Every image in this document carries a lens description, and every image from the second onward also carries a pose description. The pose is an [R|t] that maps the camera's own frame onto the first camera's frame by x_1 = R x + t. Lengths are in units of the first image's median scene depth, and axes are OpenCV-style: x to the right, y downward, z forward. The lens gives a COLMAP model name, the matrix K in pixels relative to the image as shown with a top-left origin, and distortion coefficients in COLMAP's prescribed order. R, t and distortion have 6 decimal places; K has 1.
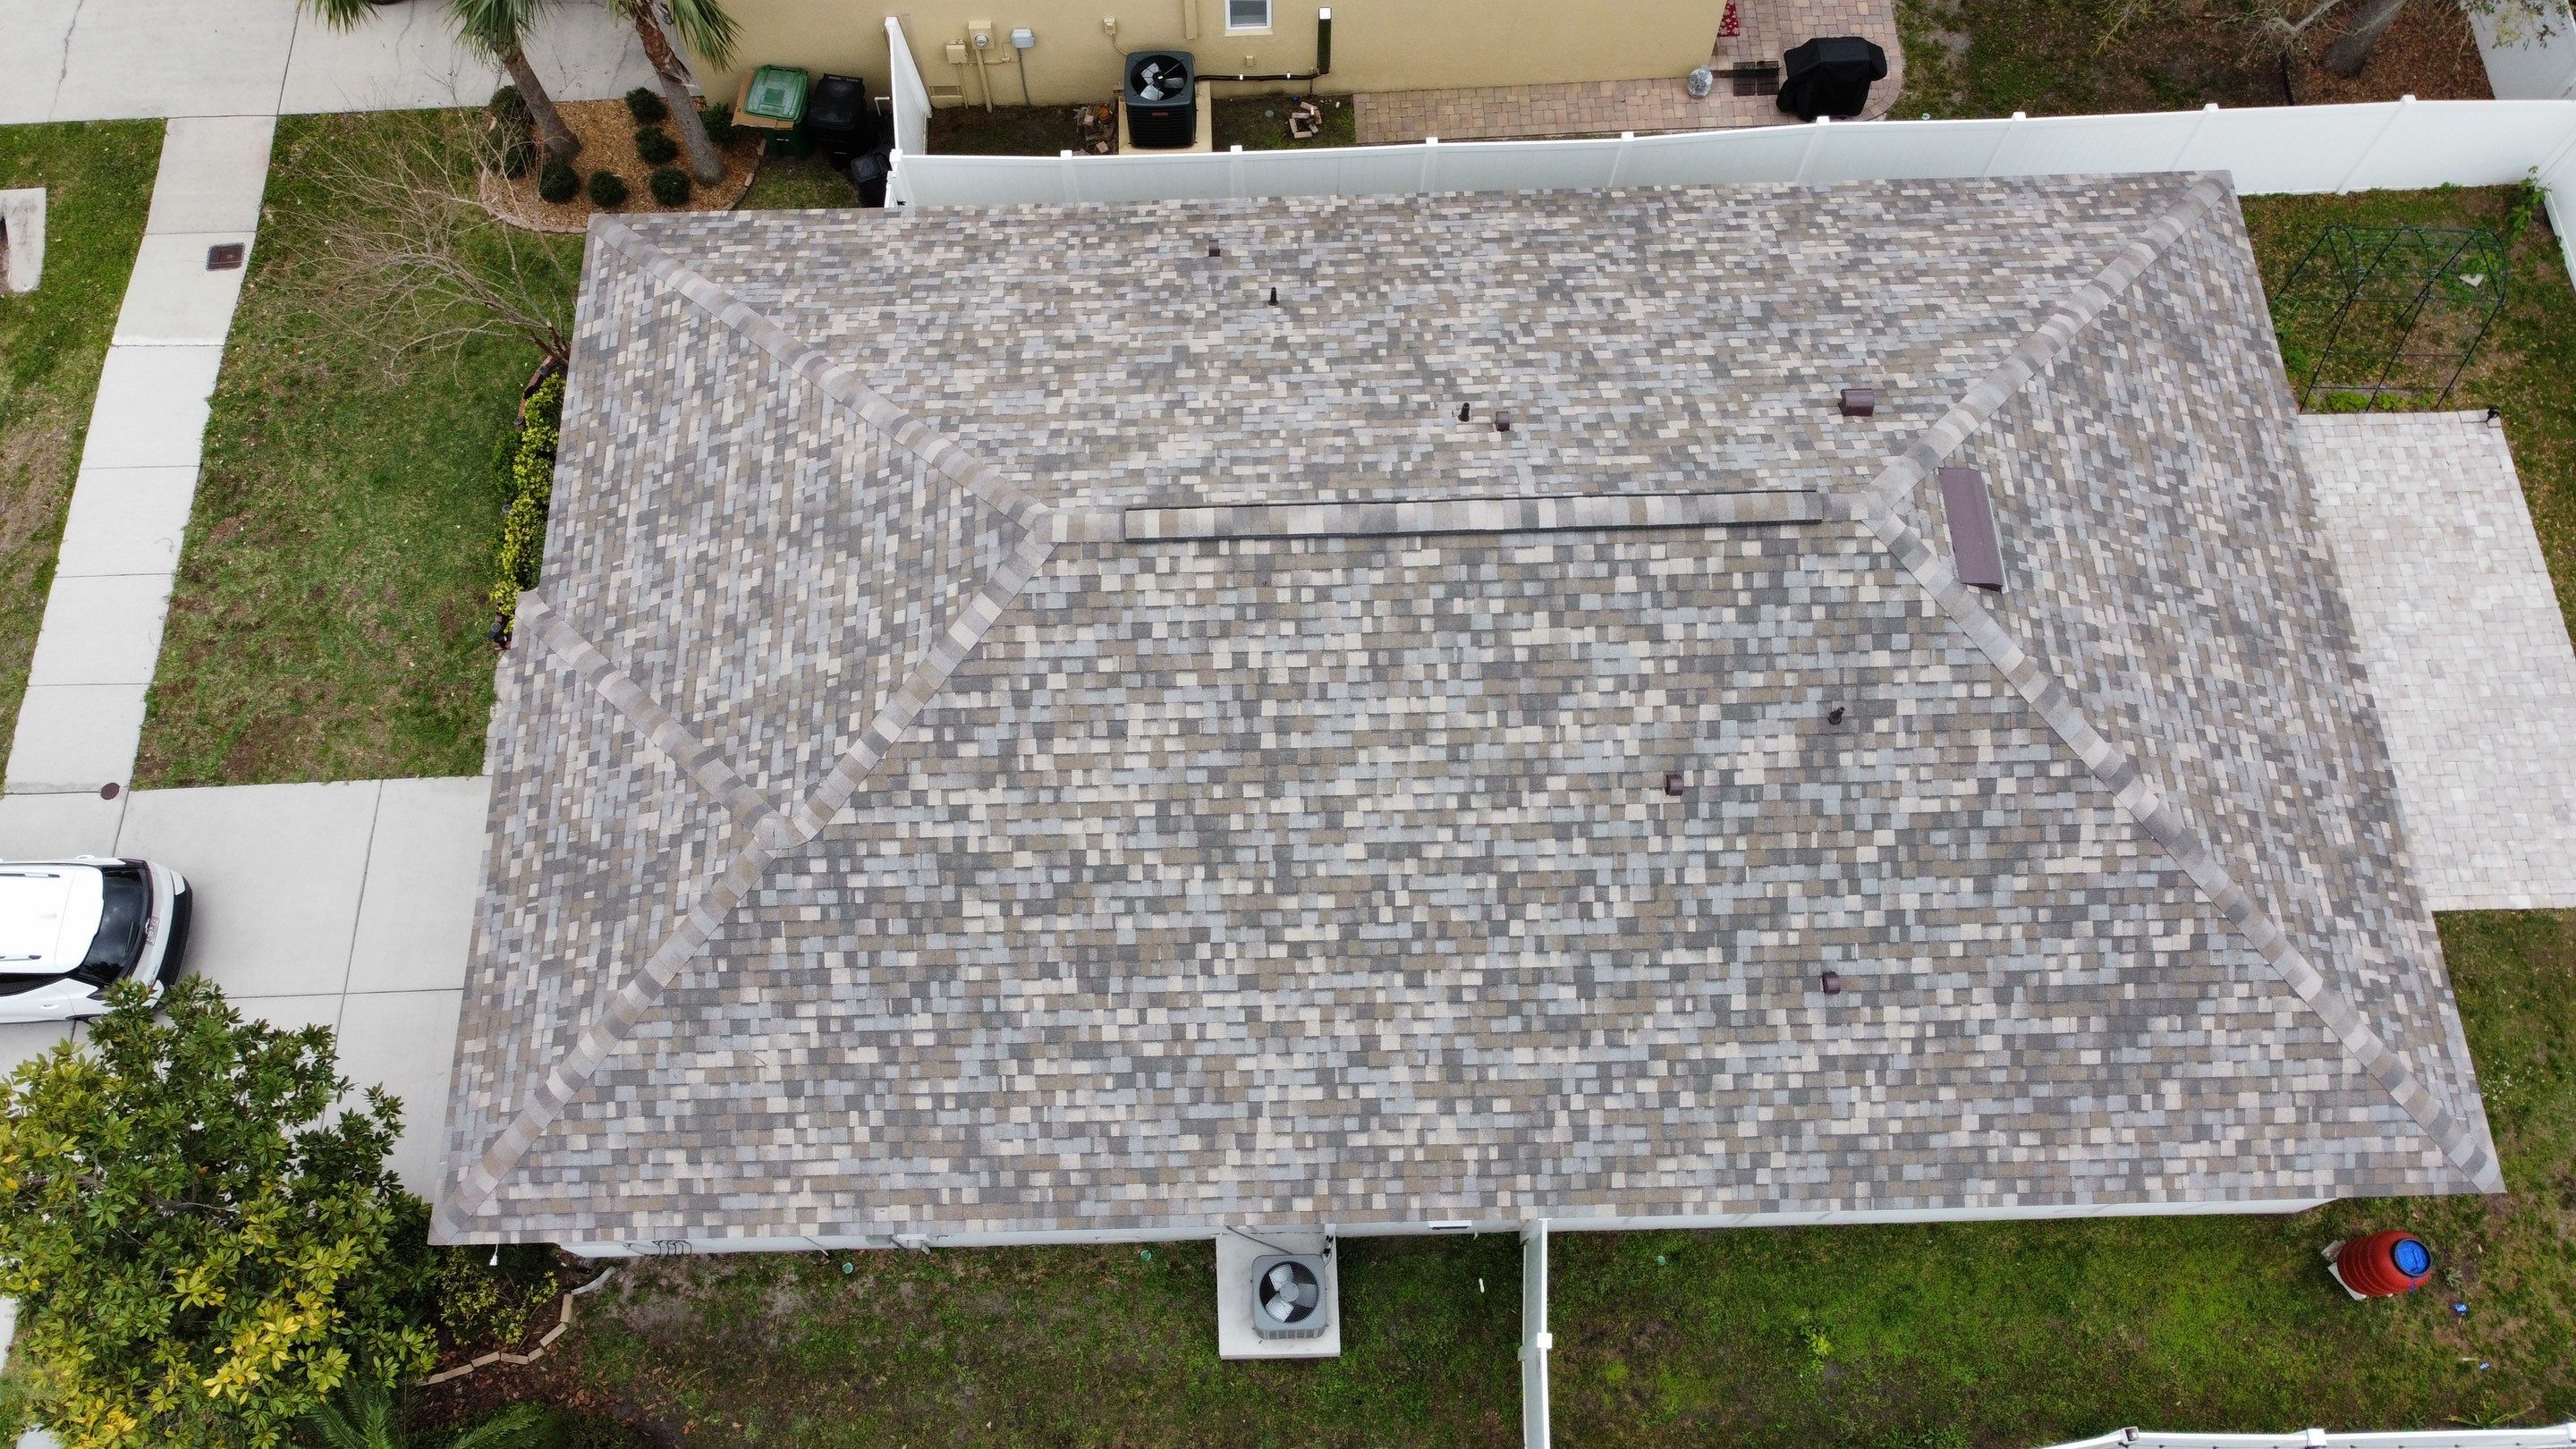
lens RADIAL K [[1951.4, 0, 1242.3], [0, 1951.4, 699.3], [0, 0, 1]] dist [0.001680, -0.040525]
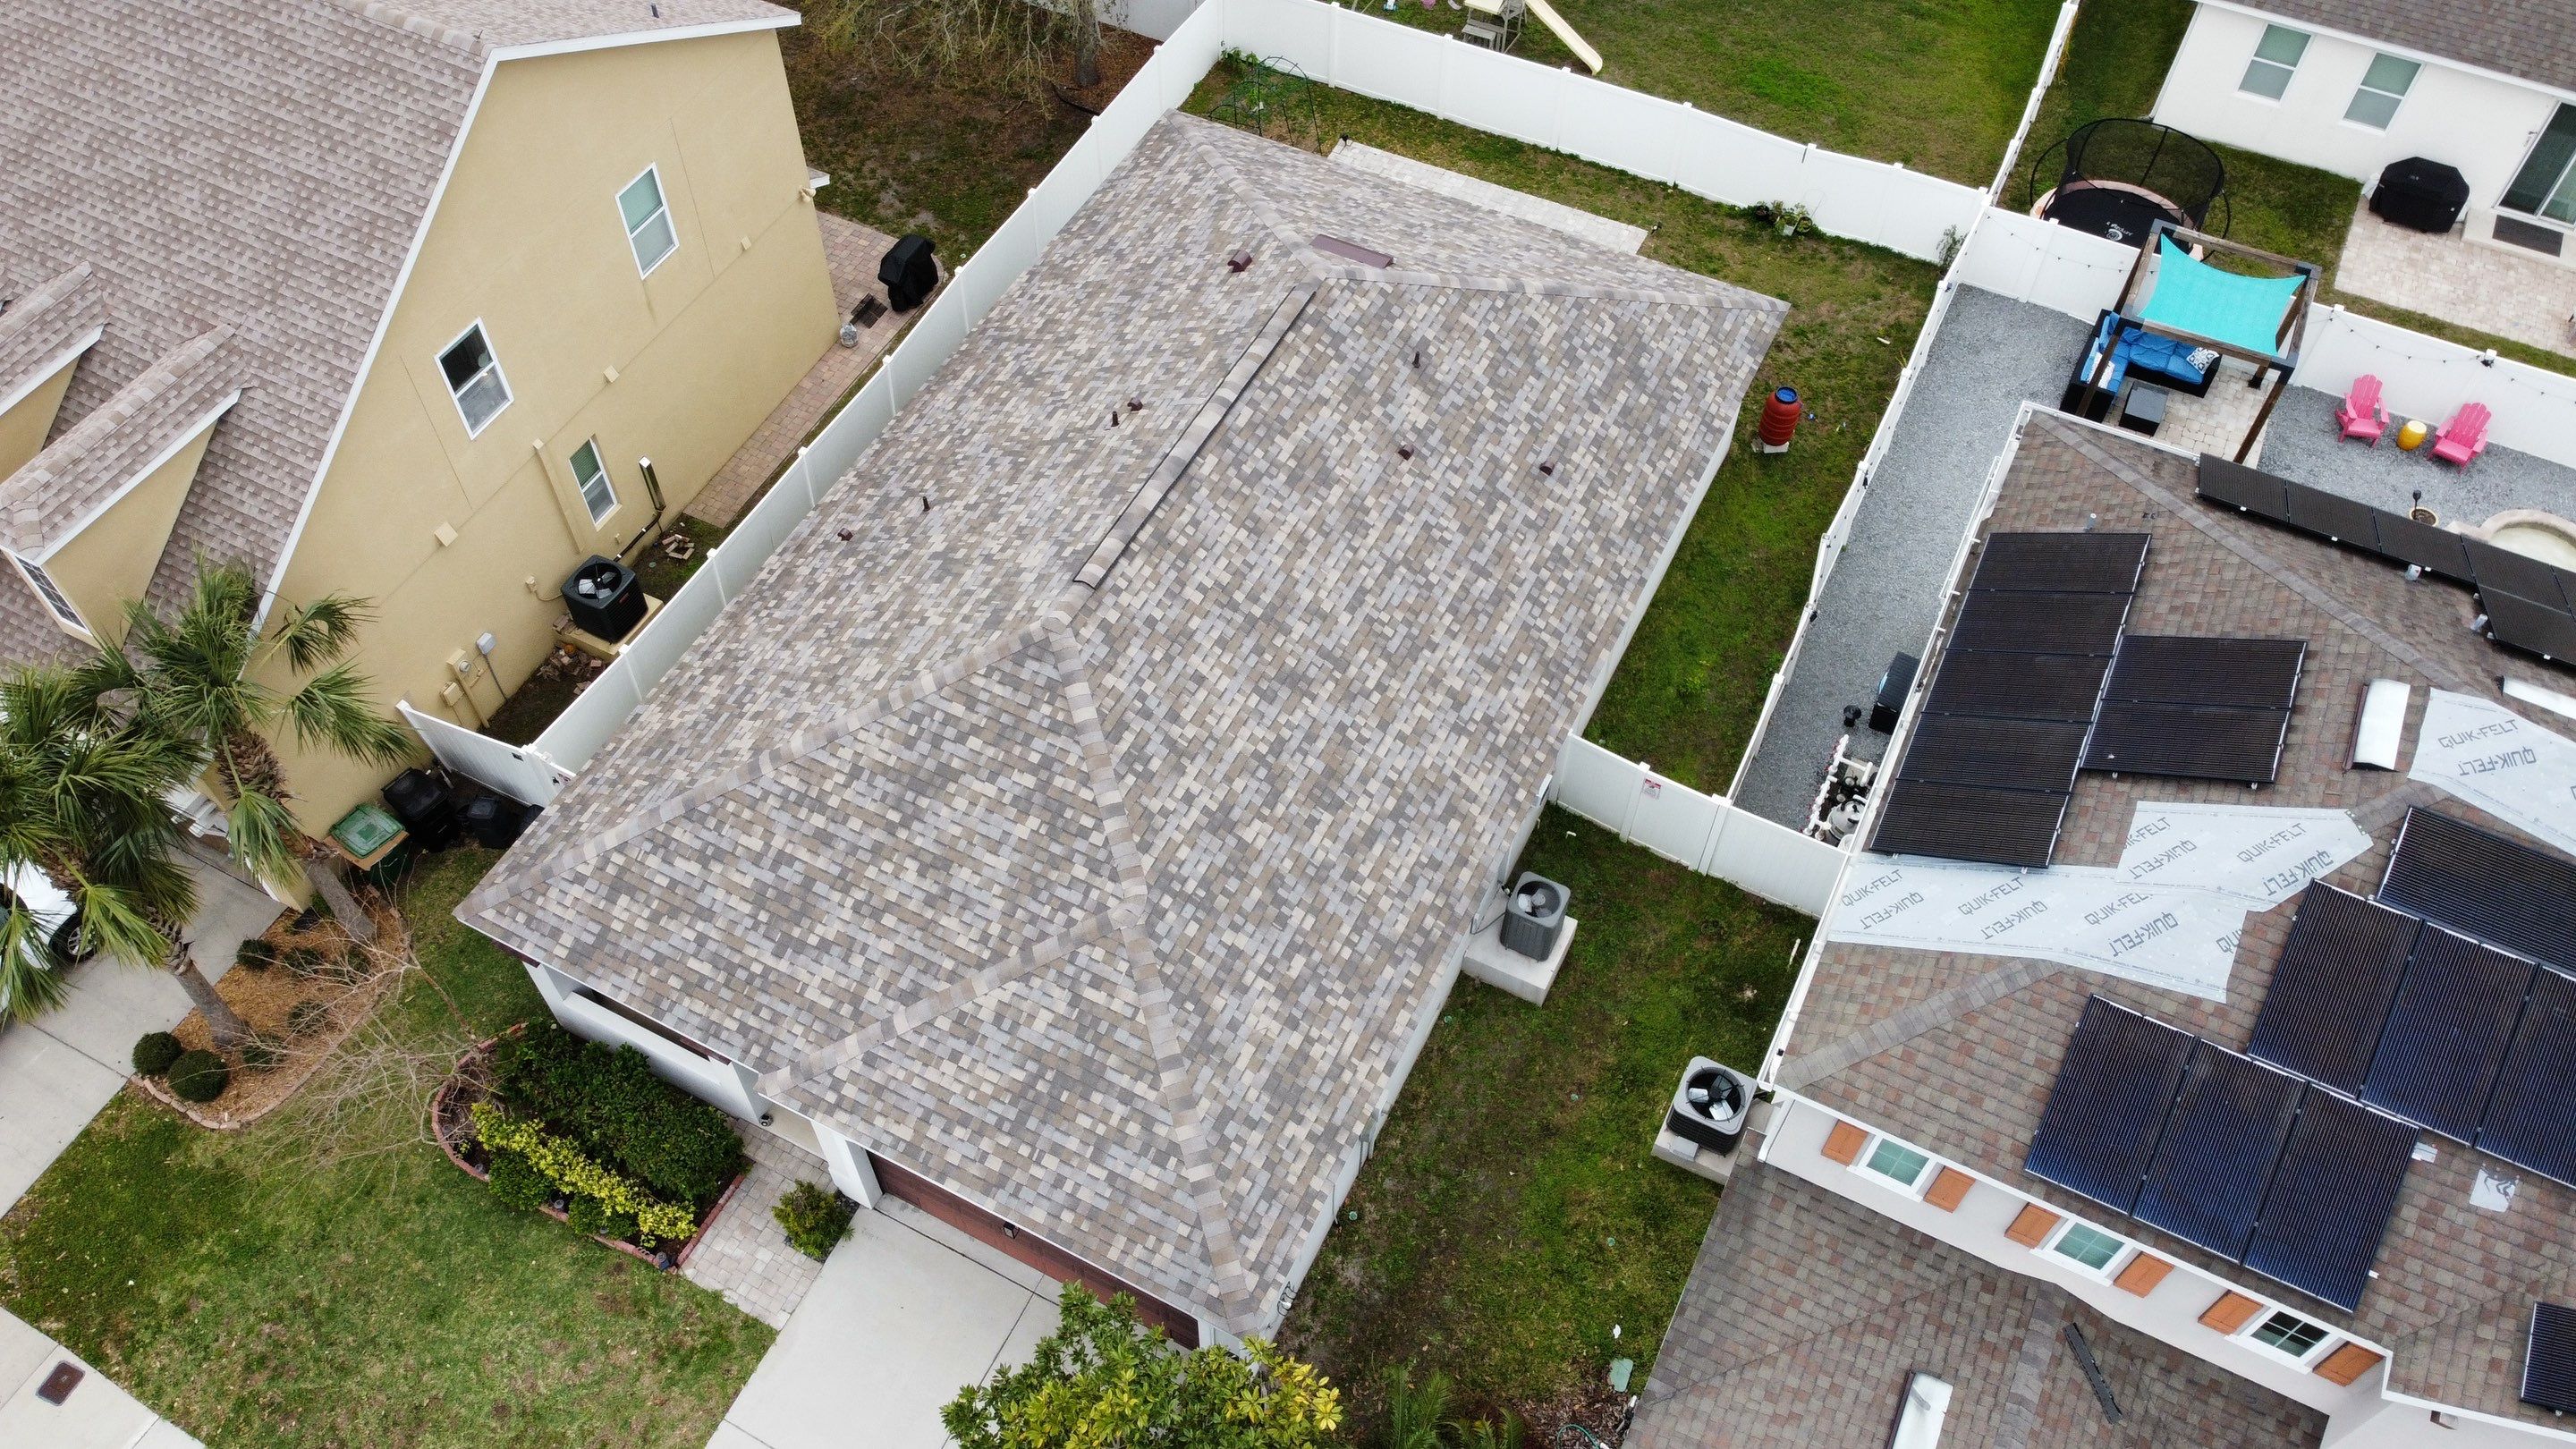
lens RADIAL K [[1937.6, 0, 1249.1], [0, 1937.6, 701.6], [0, 0, 1]] dist [0.014590, -0.056597]
pose [[0.477756, -0.687078, 0.547424, -0.802477], [0.805251, 0.591599, 0.039752, -0.000264], [-0.351168, 0.421822, 0.835911, -0.154578]]
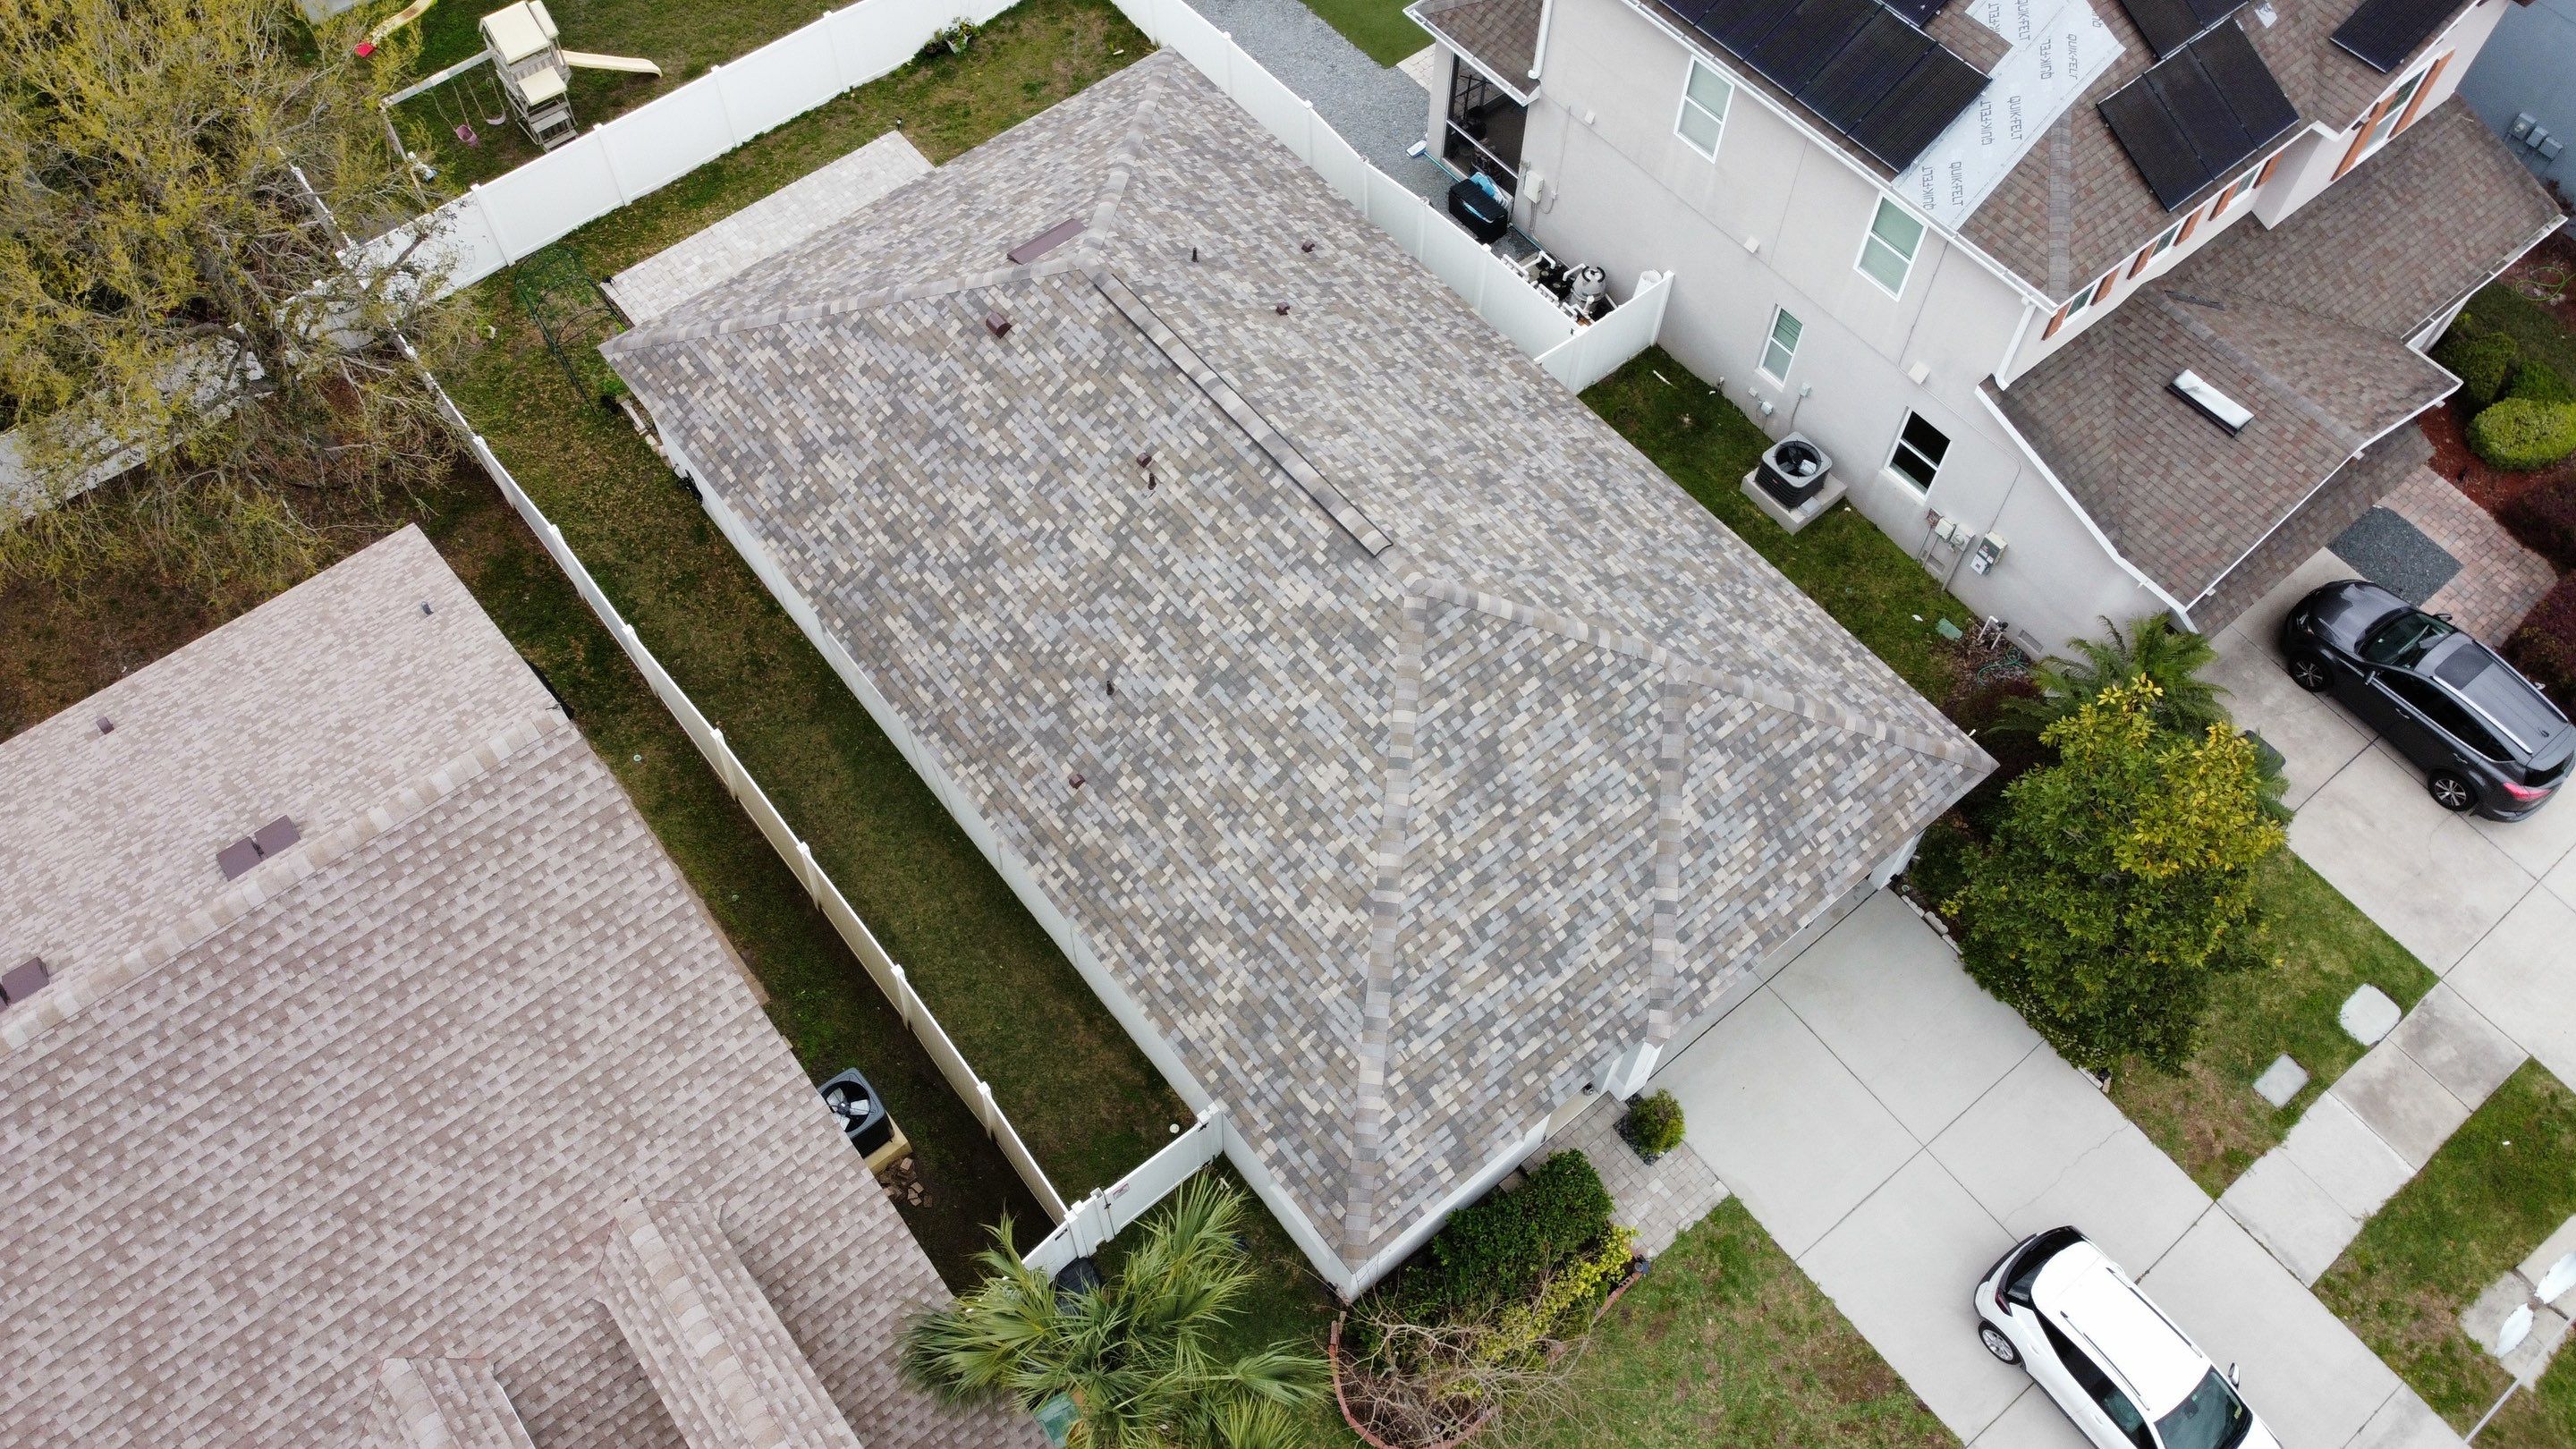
lens RADIAL K [[1952.0, 0, 1227.5], [0, 1952.0, 682.5], [0, 0, 1]] dist [0.005038, -0.116403]
pose [[-0.600925, -0.659628, 0.451420, -0.700733], [0.743956, -0.255070, 0.617631, -1.082544], [-0.292264, 0.706987, 0.644012, 0.164818]]
